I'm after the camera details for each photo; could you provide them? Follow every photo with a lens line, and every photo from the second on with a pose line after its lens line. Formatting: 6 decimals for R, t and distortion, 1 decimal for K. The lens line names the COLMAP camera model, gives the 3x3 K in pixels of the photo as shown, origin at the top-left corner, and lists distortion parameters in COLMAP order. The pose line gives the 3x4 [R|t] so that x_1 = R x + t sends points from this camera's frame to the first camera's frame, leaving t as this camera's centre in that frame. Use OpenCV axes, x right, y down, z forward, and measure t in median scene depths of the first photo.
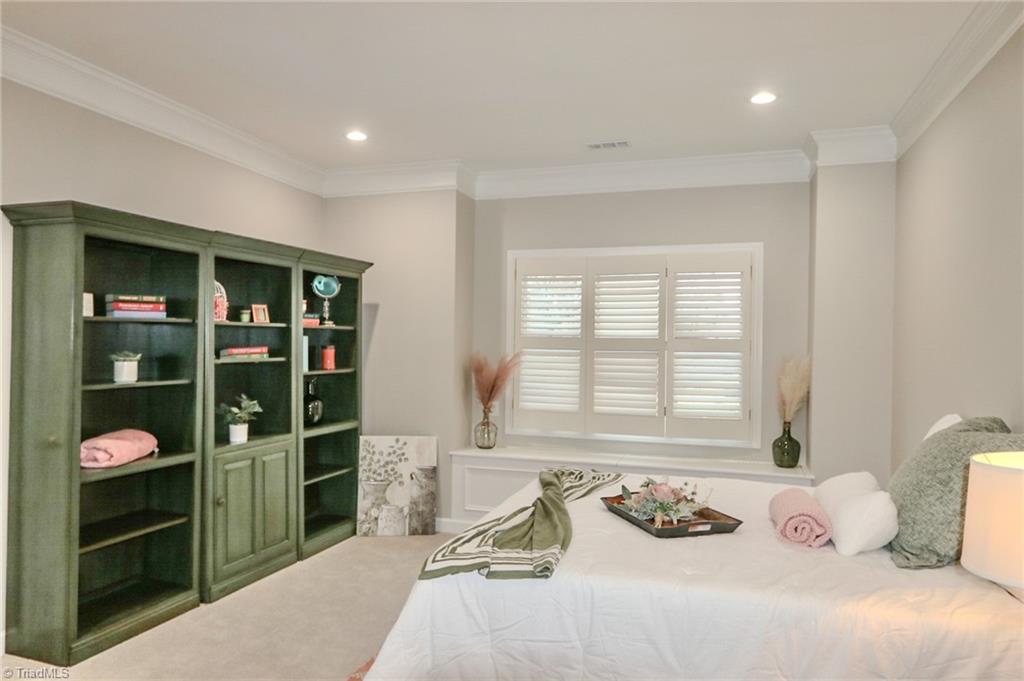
lens RADIAL K [[719.3, 0, 511.9], [0, 719.3, 341.1], [0, 0, 1]] dist [-0.012040, 0.013948]
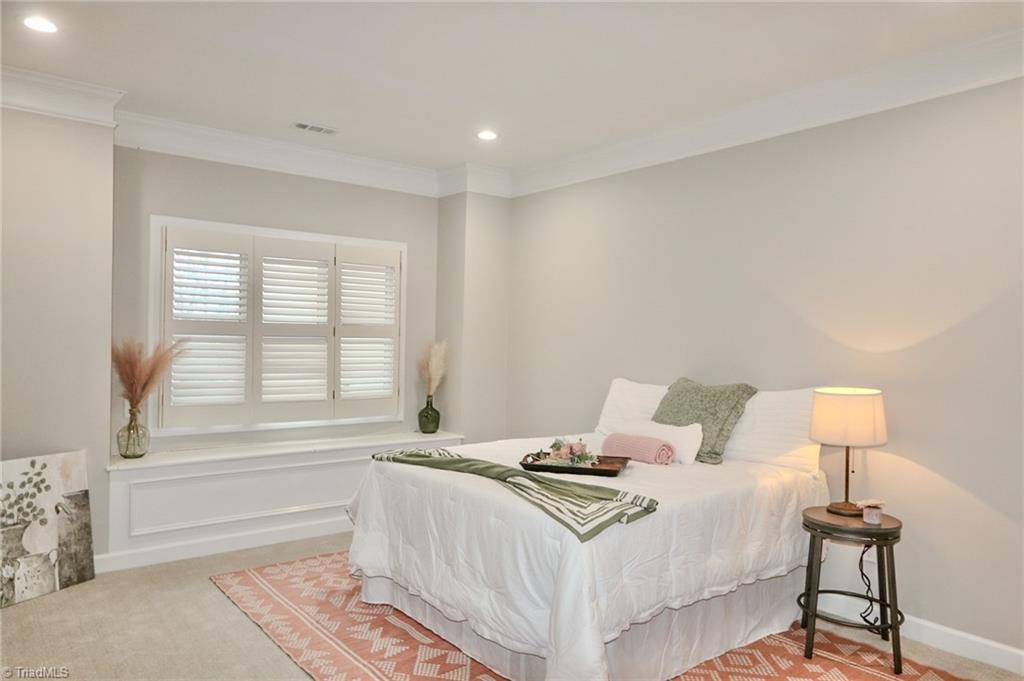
lens RADIAL K [[719.3, 0, 513.9], [0, 719.3, 341.5], [0, 0, 1]] dist [-0.012040, 0.013948]
pose [[0.514680, -0.008245, 0.857343, -0.525046], [-0.016047, 0.999686, 0.019248, -0.003579], [-0.857232, -0.023664, 0.514386, 0.231557]]
